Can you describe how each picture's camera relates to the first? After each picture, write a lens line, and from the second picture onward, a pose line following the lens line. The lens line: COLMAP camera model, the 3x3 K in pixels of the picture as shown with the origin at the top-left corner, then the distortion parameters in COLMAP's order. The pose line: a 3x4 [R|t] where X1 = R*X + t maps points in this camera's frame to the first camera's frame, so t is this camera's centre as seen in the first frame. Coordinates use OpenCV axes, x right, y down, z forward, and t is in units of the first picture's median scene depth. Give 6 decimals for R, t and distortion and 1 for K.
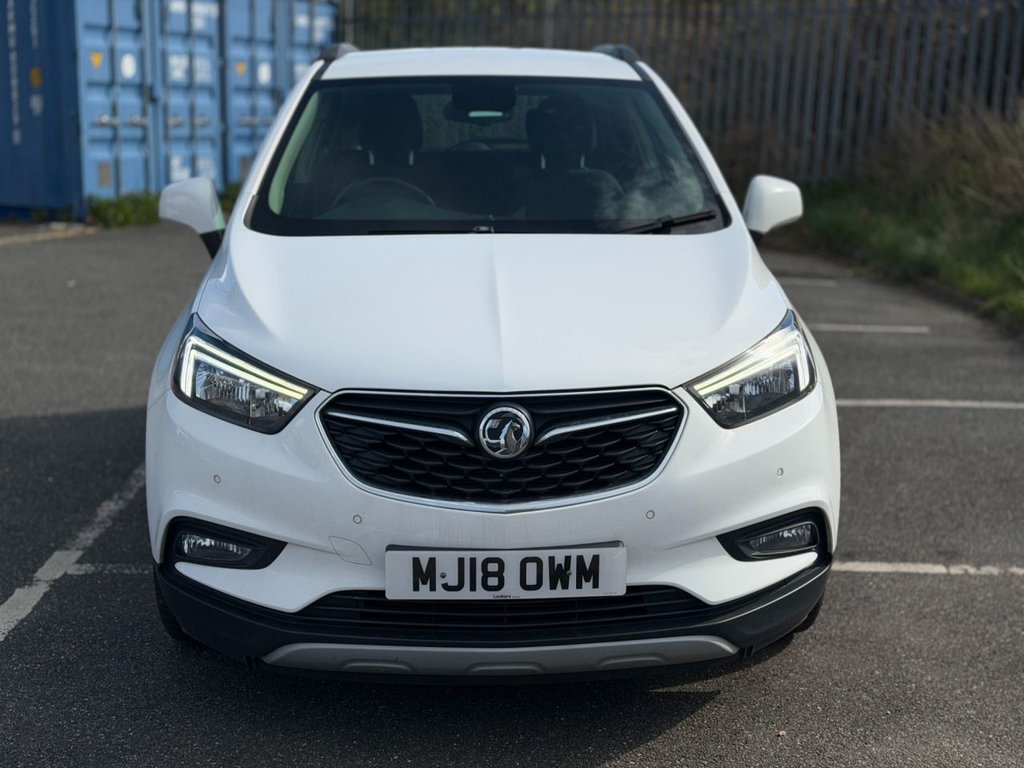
lens RADIAL K [[1417.3, 0, 513.9], [0, 1417.3, 386.9], [0, 0, 1]] dist [0.120254, 0.000000]
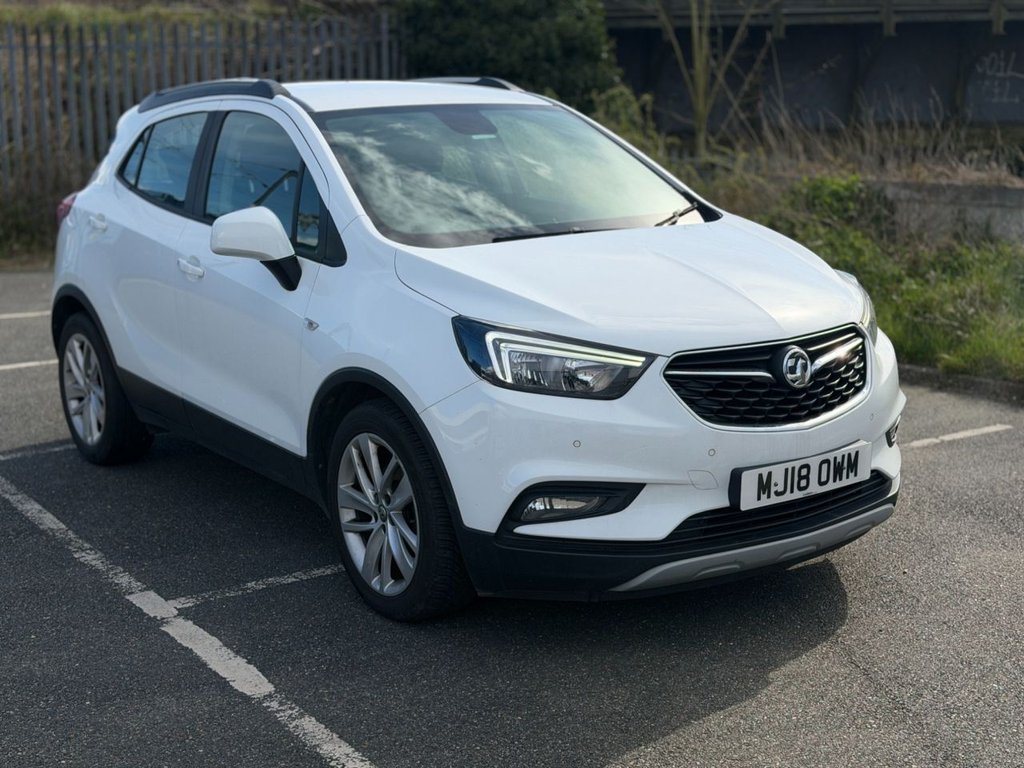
lens RADIAL K [[1417.3, 0, 504.7], [0, 1417.3, 380.8], [0, 0, 1]] dist [0.120254, 0.000000]
pose [[0.846195, -0.129227, 0.516967, -0.904386], [0.141946, 0.989760, 0.015067, -0.014099], [-0.513621, 0.060632, 0.855872, 0.017707]]
